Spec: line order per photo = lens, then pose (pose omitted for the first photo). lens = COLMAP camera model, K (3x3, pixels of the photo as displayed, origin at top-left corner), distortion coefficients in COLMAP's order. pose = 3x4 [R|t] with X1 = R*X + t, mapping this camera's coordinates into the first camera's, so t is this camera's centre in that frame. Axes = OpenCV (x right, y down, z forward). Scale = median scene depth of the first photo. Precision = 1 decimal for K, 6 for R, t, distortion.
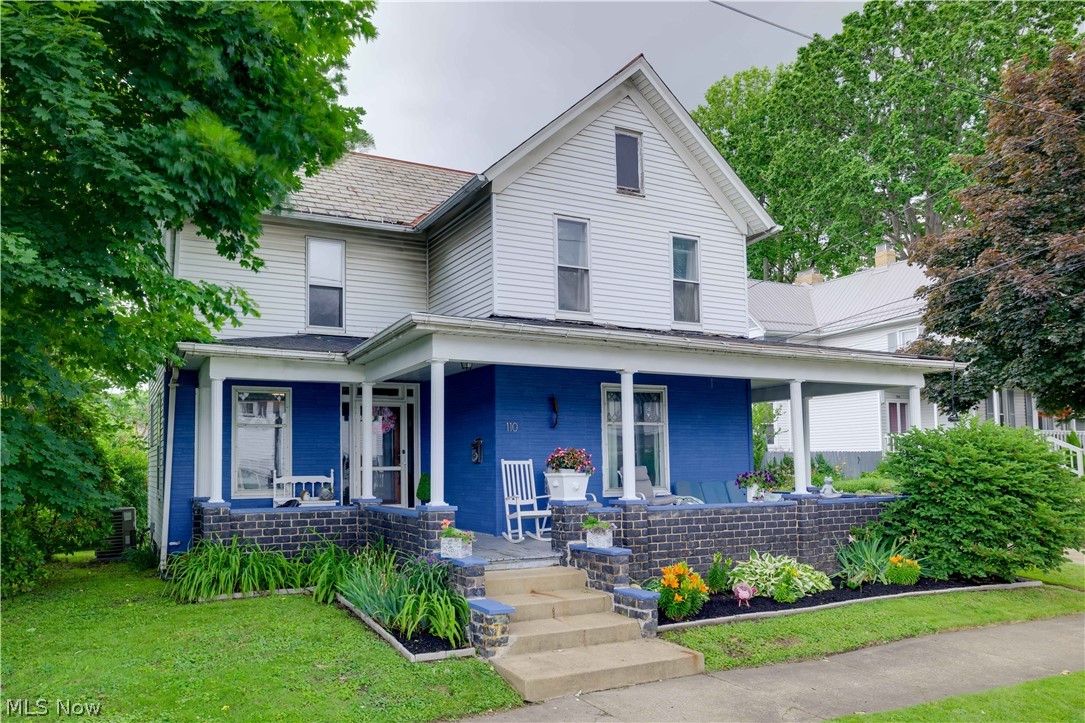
lens RADIAL K [[1032.5, 0, 542.5], [0, 1032.5, 361.5], [0, 0, 1]] dist [-0.000220, 0.000069]
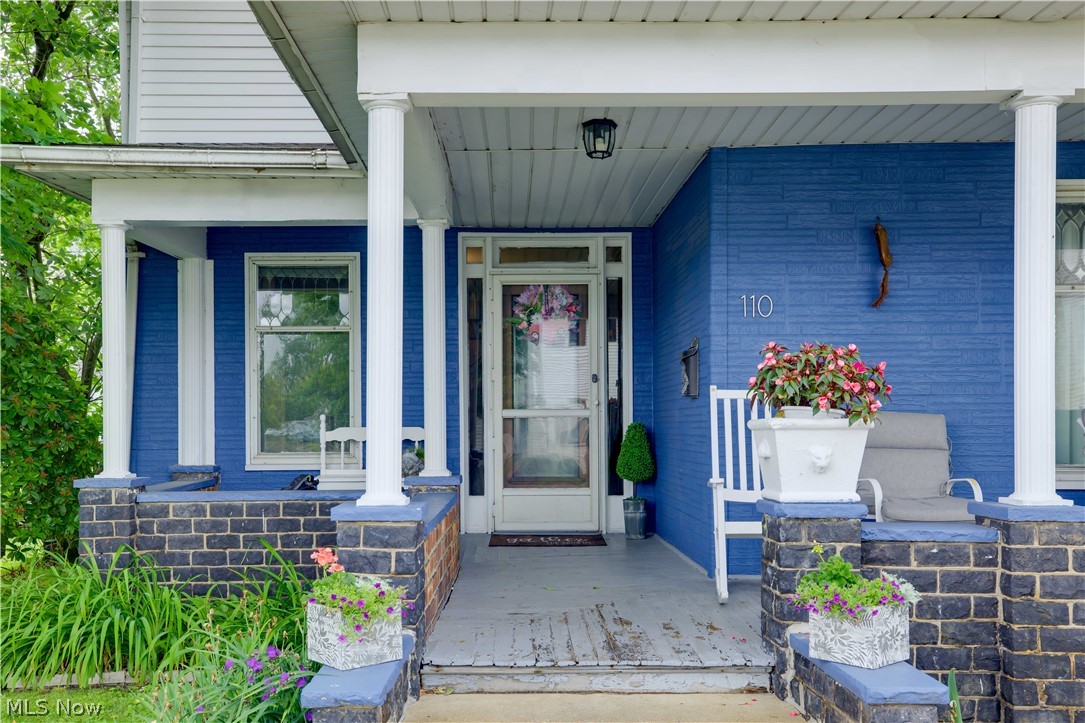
lens RADIAL K [[1167.7, 0, 543.5], [0, 1167.7, 414.1], [0, 0, 1]] dist [0.132604, 0.007883]
pose [[0.847097, -0.001768, -0.531435, 0.152698], [0.049922, 0.995837, 0.076262, 0.071984], [0.529088, -0.091132, 0.843659, 0.622049]]
